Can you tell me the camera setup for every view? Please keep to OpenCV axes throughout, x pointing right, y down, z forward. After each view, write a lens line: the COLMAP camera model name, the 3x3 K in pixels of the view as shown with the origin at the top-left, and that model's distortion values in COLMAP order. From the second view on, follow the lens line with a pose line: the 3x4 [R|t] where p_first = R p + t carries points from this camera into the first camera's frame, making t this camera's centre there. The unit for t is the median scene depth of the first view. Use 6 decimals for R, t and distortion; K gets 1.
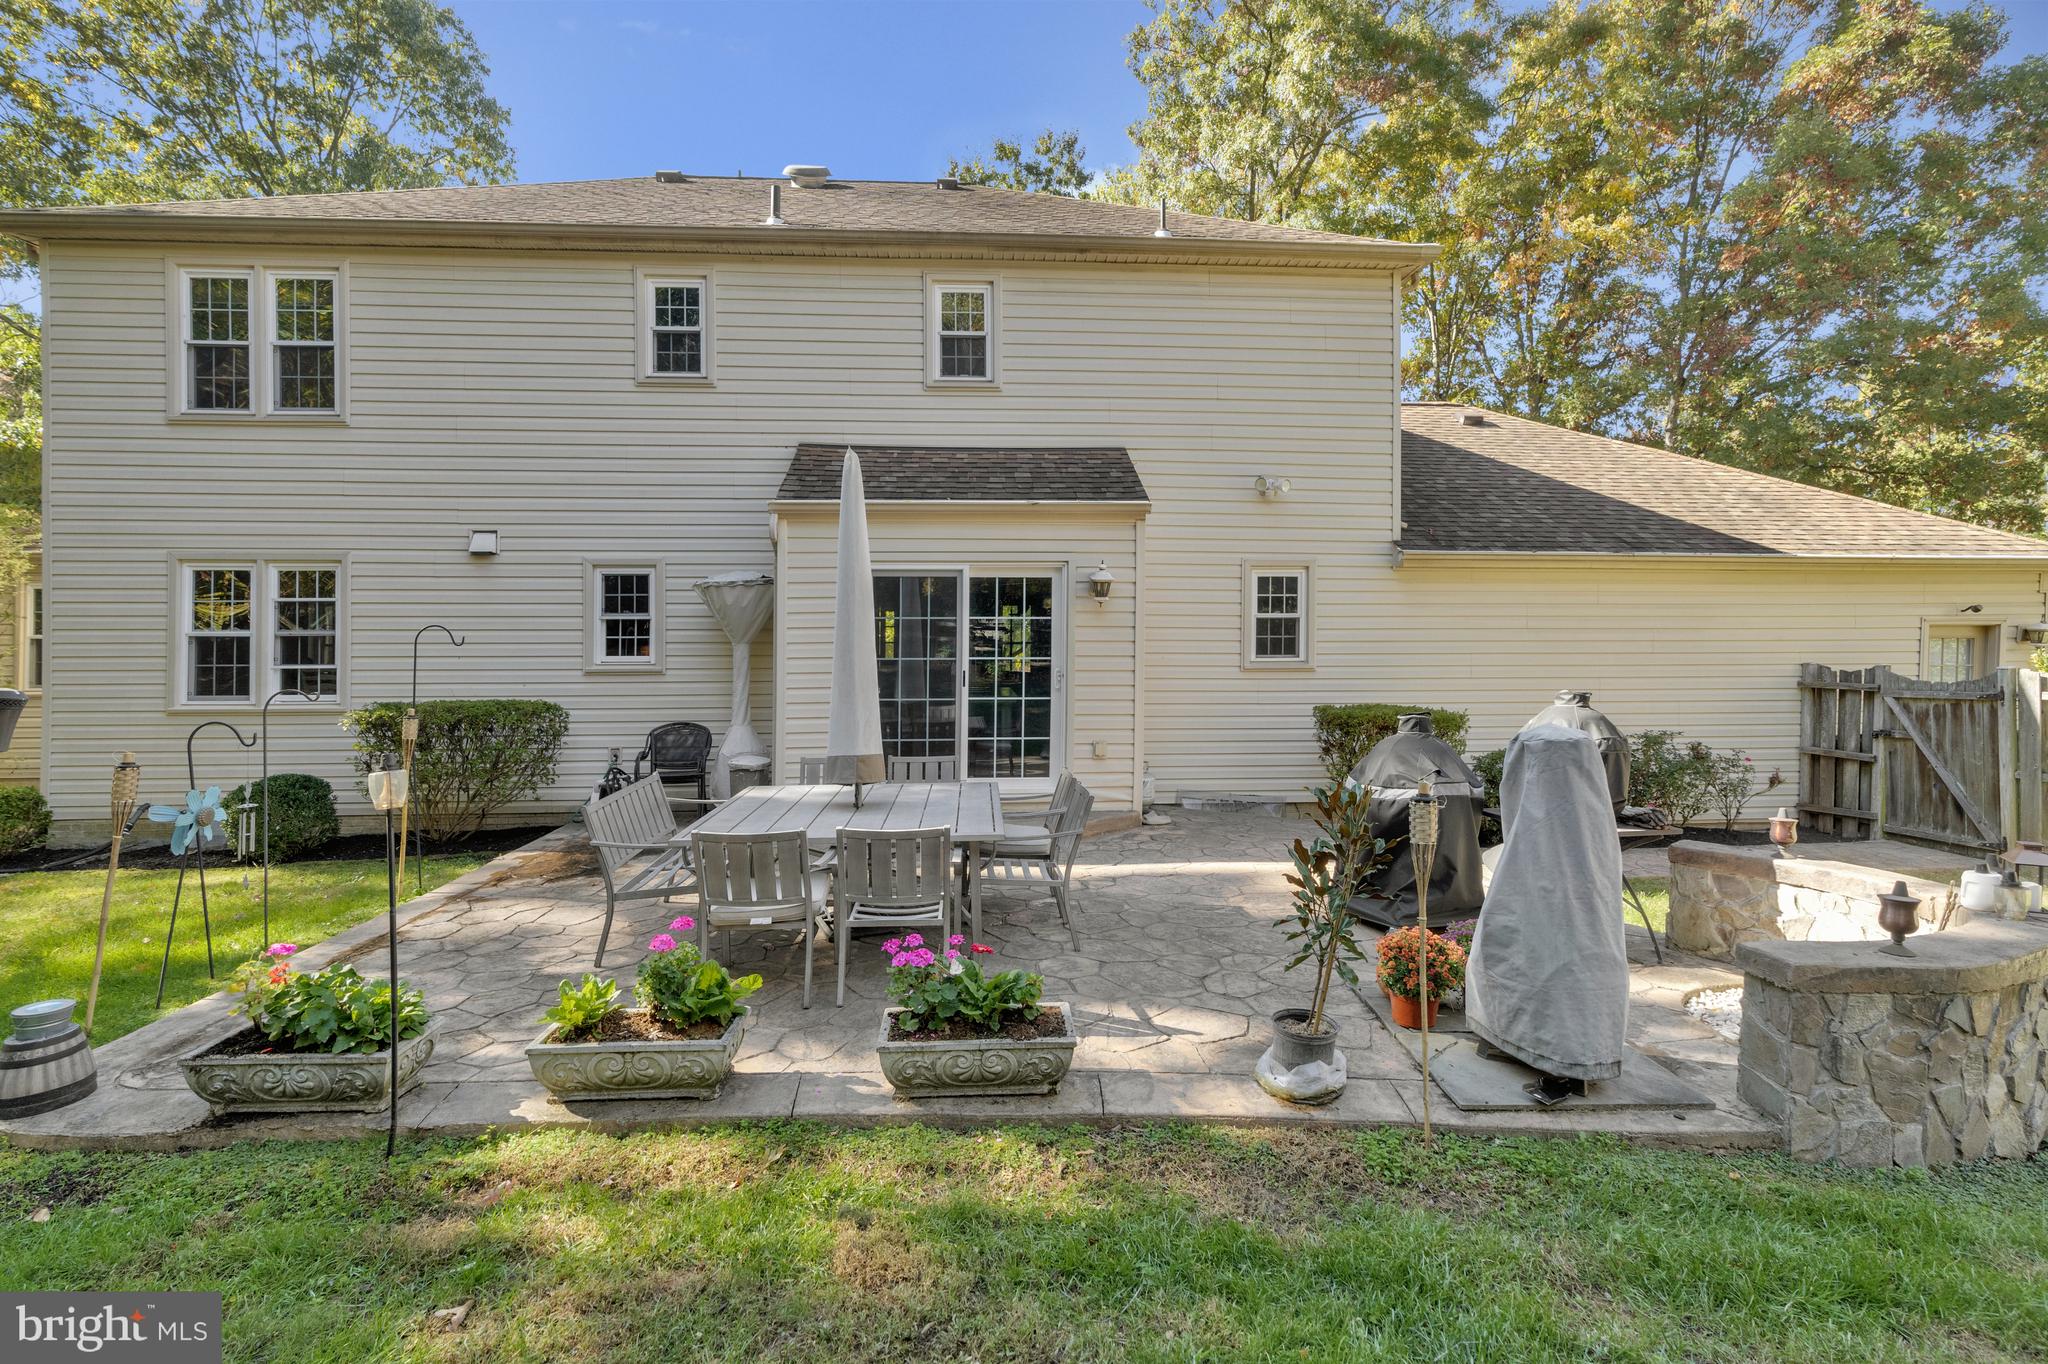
lens RADIAL K [[937.4, 0, 1015.4], [0, 937.4, 703.8], [0, 0, 1]] dist [-0.001919, 0.001312]
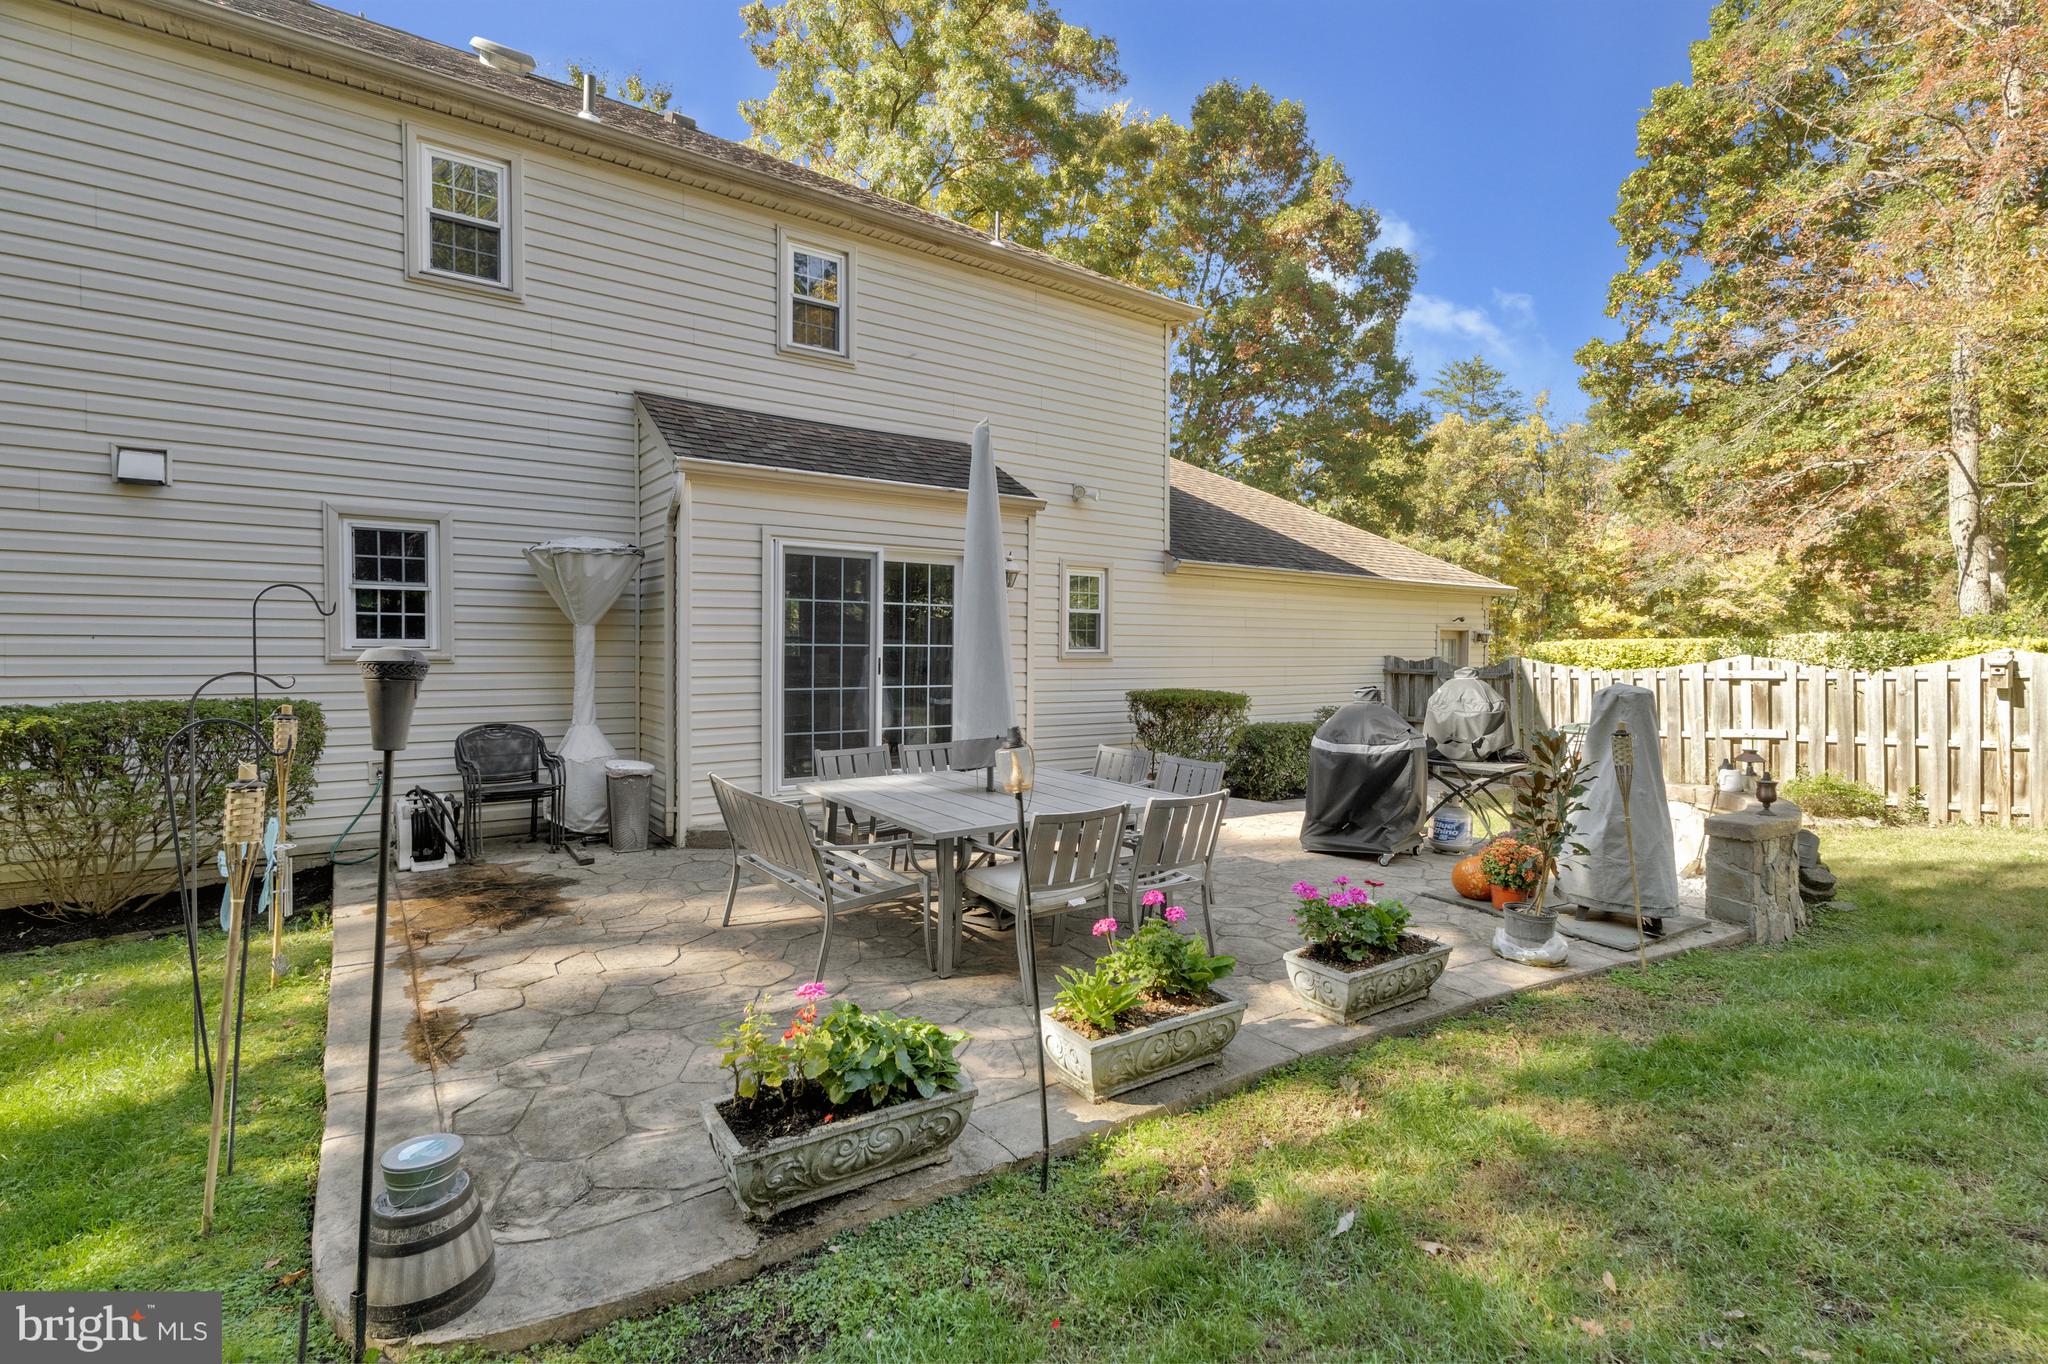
lens RADIAL K [[937.4, 0, 1049.3], [0, 937.4, 697.9], [0, 0, 1]] dist [-0.001919, 0.001312]
pose [[0.847062, -0.019876, 0.531123, -0.373591], [0.024227, 0.999706, -0.001226, 0.010058], [-0.530942, 0.013906, 0.847294, 0.089133]]
